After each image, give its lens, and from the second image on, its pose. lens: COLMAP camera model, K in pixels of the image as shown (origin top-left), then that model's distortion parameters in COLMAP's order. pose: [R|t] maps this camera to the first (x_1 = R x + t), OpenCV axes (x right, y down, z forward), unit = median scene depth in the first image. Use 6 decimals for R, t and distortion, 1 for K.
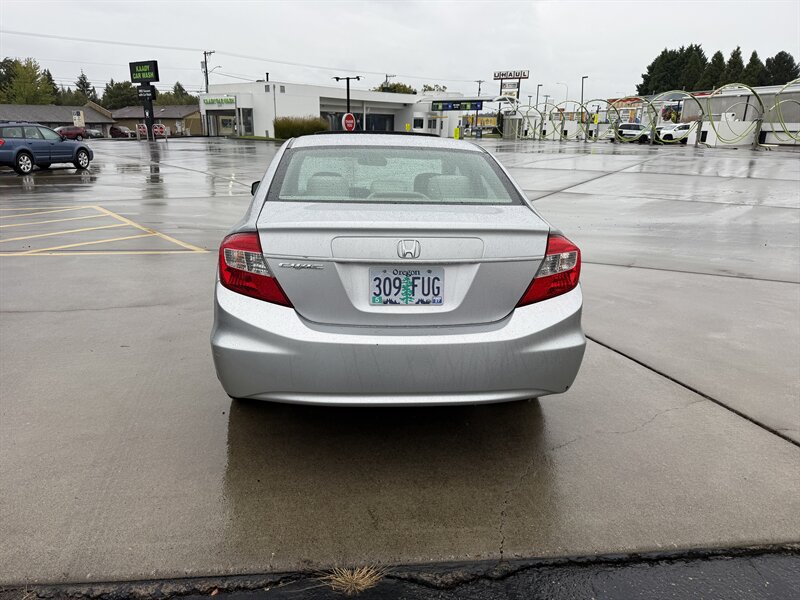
lens RADIAL K [[559.7, 0, 383.6], [0, 559.7, 300.8], [0, 0, 1]] dist [0.028286, -0.035091]
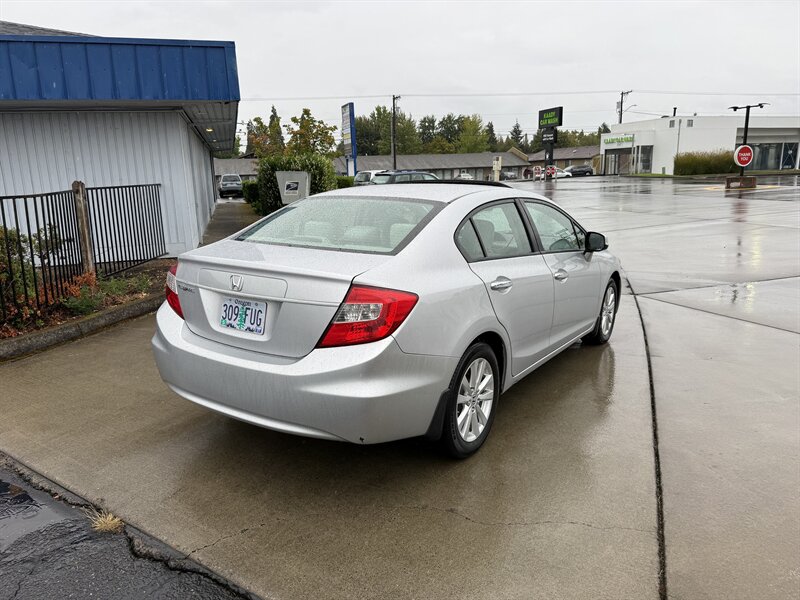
lens RADIAL K [[559.7, 0, 398.3], [0, 559.7, 293.8], [0, 0, 1]] dist [0.028286, -0.035091]
pose [[0.782426, 0.104659, -0.613886, 0.141947], [-0.151052, 0.988233, -0.024043, -0.012591], [0.604147, 0.111541, 0.789028, 0.034846]]
